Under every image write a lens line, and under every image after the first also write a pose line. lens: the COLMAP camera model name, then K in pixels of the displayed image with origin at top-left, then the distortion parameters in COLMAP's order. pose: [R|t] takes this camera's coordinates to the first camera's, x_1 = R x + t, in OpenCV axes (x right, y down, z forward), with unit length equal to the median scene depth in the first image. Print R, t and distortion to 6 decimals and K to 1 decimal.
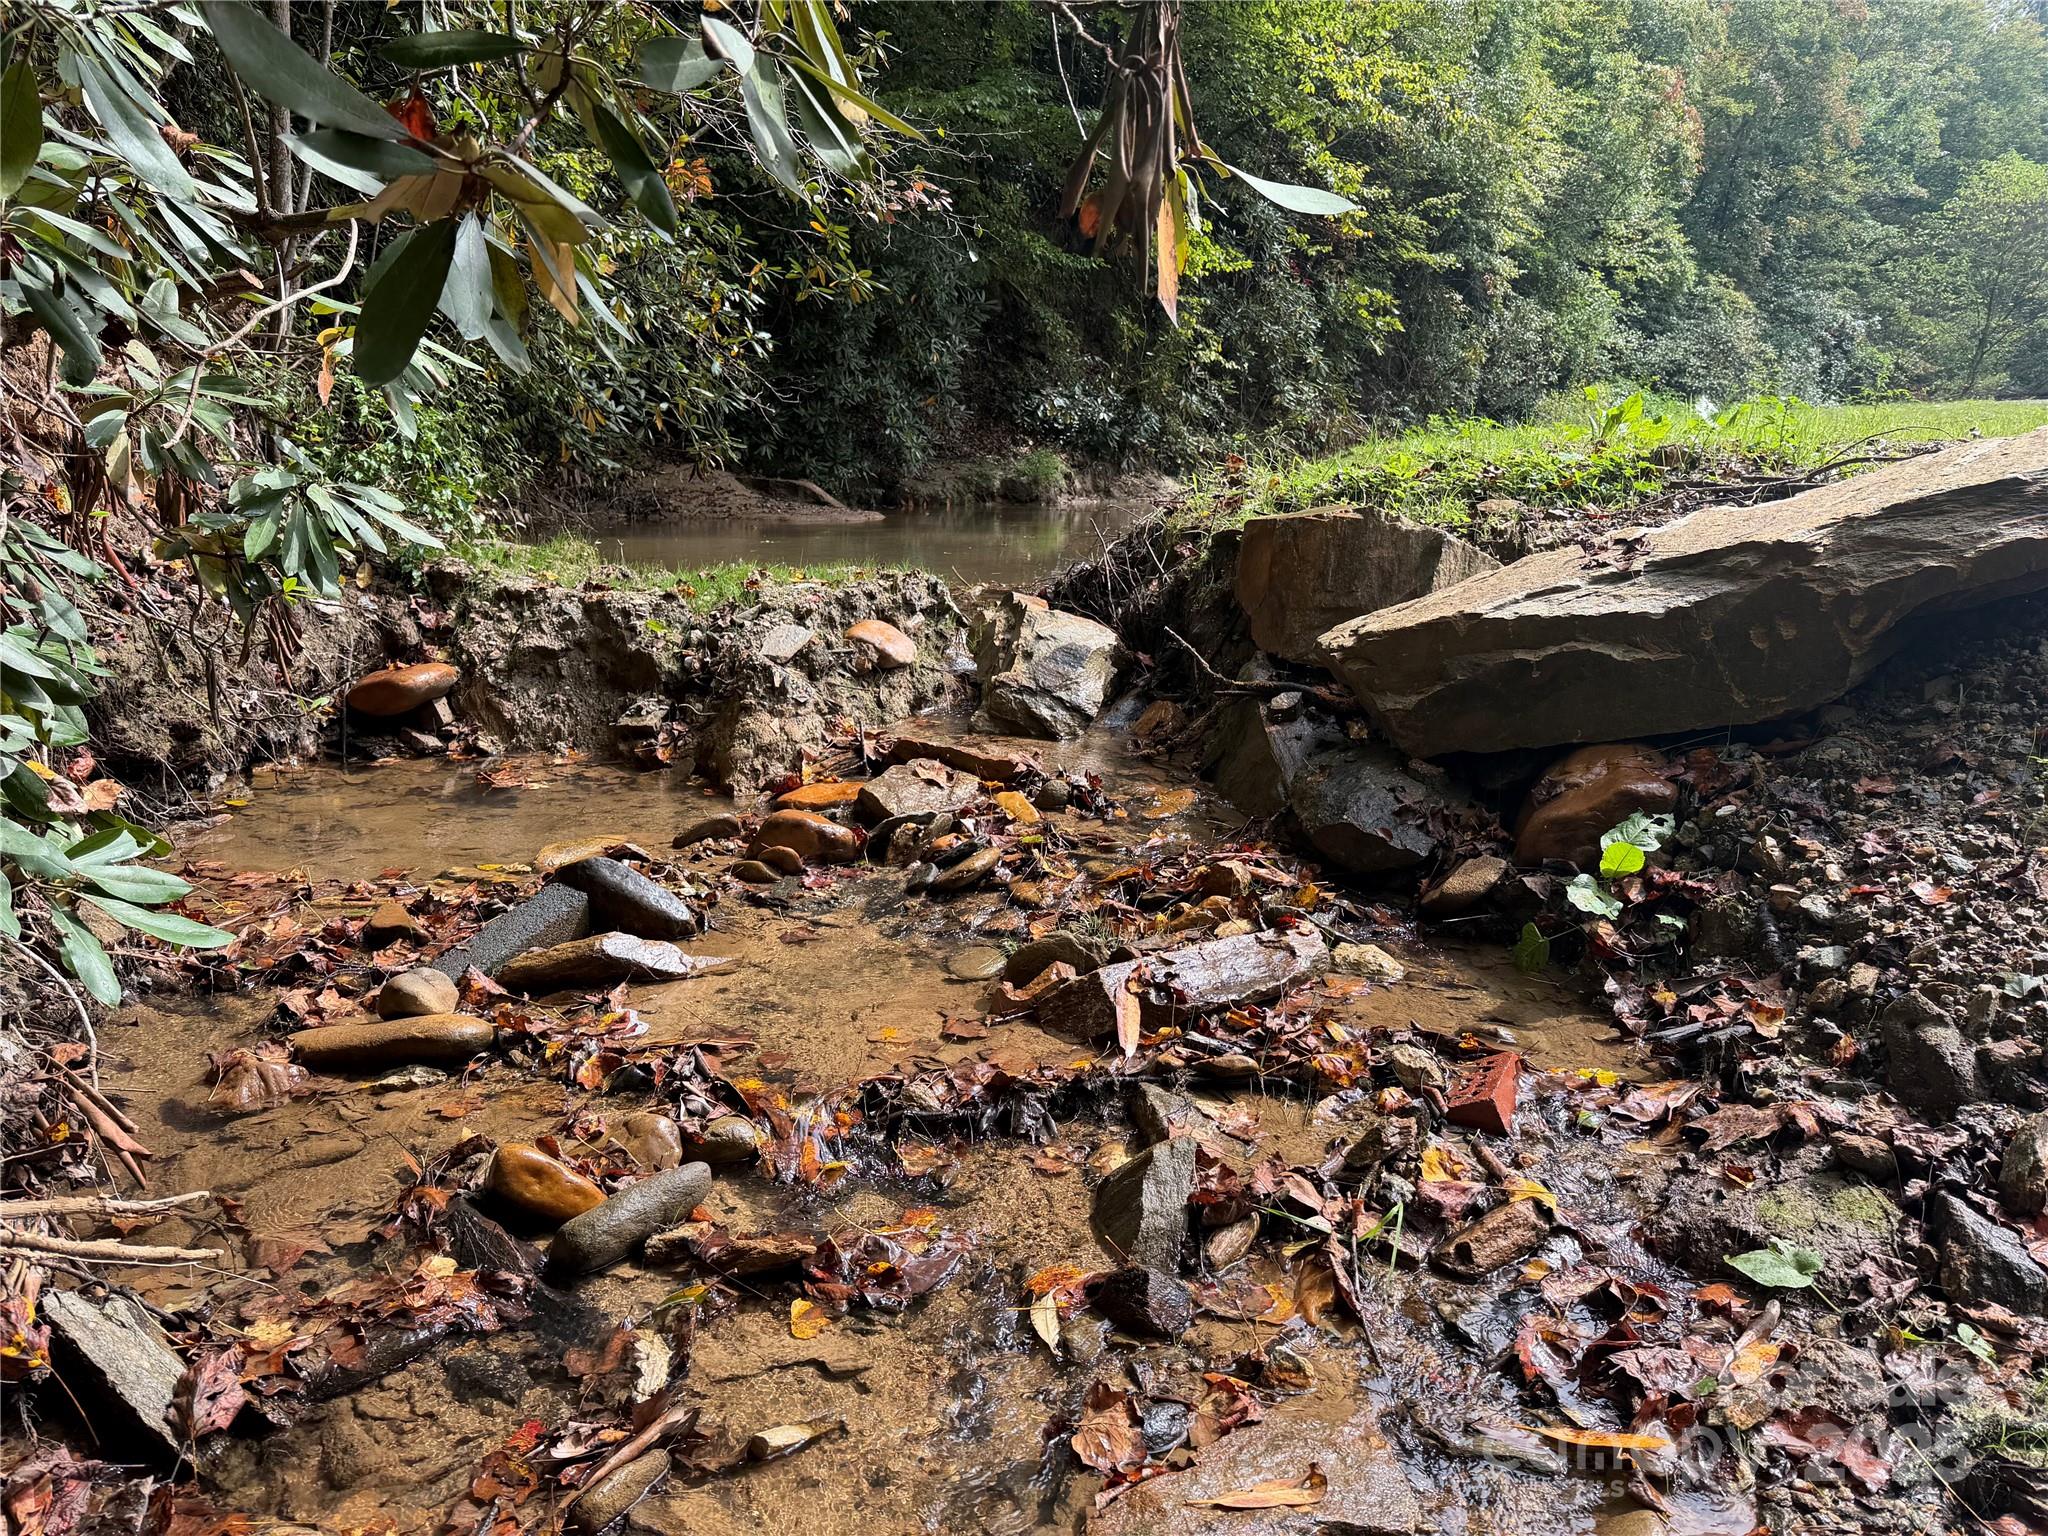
lens RADIAL K [[1399.9, 0, 1024.0], [0, 1399.9, 768.0], [0, 0, 1]] dist [0.067586, -0.125404]
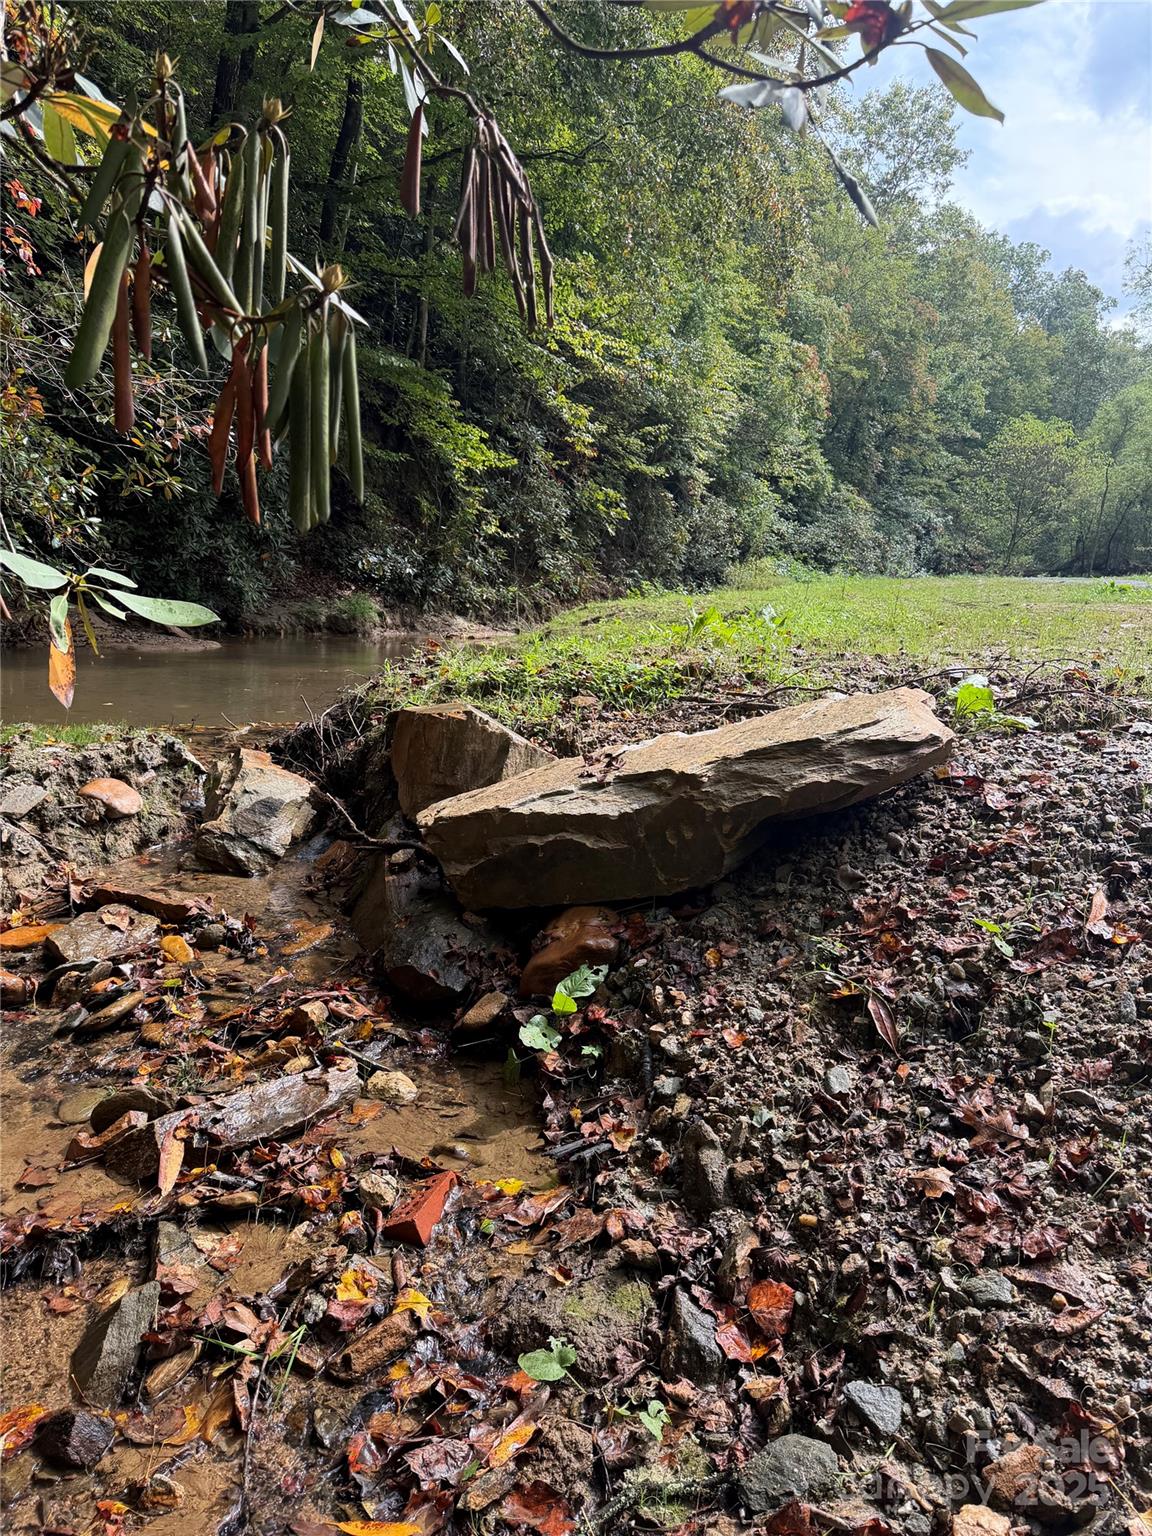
lens RADIAL K [[1049.9, 0, 601.8], [0, 1049.9, 764.7], [0, 0, 1]] dist [0.067586, -0.125404]
pose [[0.974883, 0.000700, 0.222717, 0.188917], [0.012382, 0.998278, -0.057337, -0.095874], [-0.222374, 0.058654, 0.973196, -0.039641]]
